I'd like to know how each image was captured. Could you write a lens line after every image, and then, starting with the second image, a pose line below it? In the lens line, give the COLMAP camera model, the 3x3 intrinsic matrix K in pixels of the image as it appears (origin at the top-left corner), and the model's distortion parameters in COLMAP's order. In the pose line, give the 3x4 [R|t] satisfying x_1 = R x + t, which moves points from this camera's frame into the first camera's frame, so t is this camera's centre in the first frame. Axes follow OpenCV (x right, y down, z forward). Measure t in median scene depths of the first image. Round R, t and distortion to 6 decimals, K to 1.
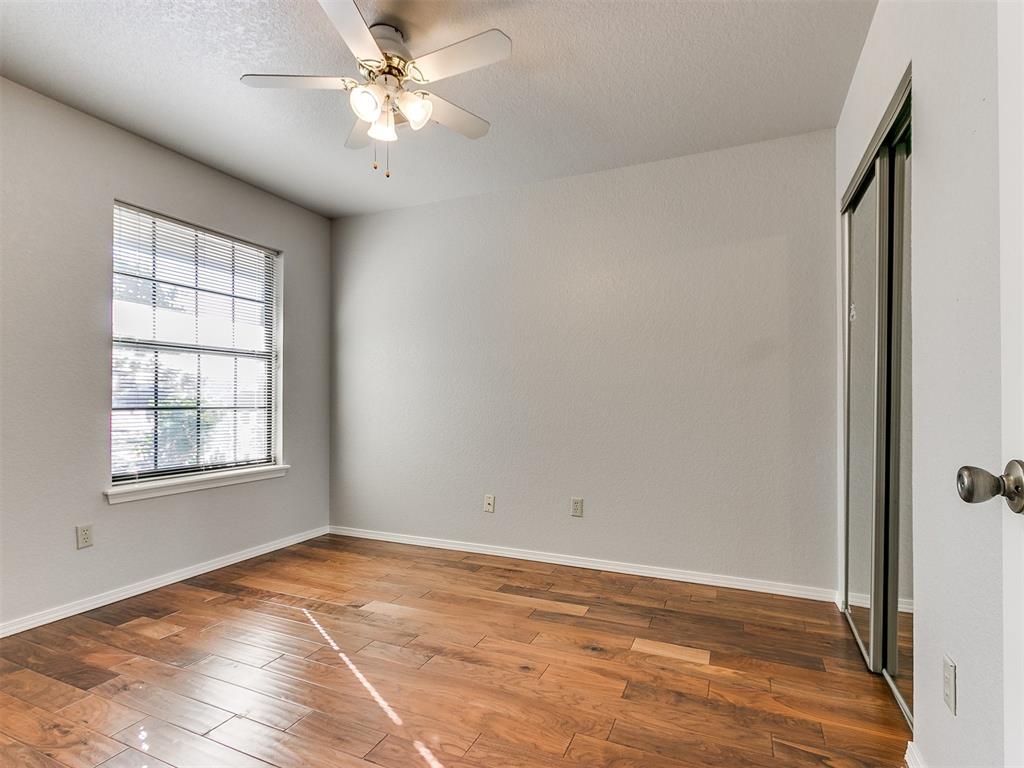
lens RADIAL K [[527.2, 0, 509.7], [0, 527.2, 392.6], [0, 0, 1]] dist [0.003909, -0.001870]
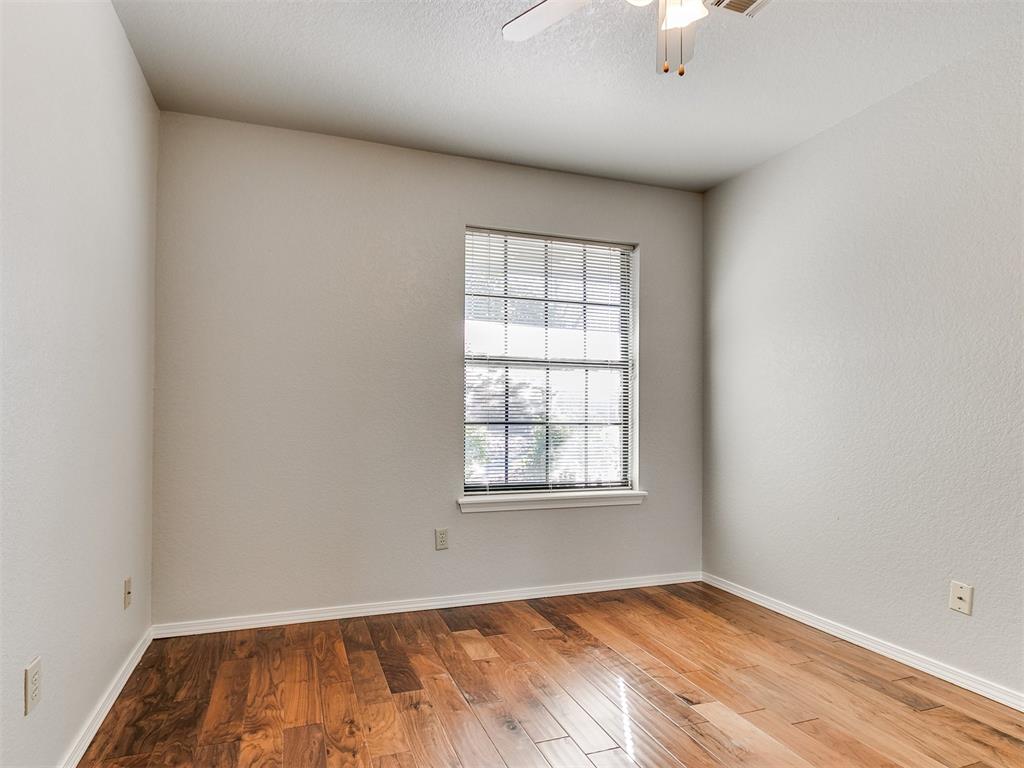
lens RADIAL K [[527.2, 0, 503.0], [0, 527.2, 405.7], [0, 0, 1]] dist [0.003909, -0.001870]
pose [[0.659607, -0.006686, -0.751581, 0.082317], [0.004811, 0.999978, -0.004673, 0.001030], [0.751595, -0.000533, 0.659625, 0.302634]]
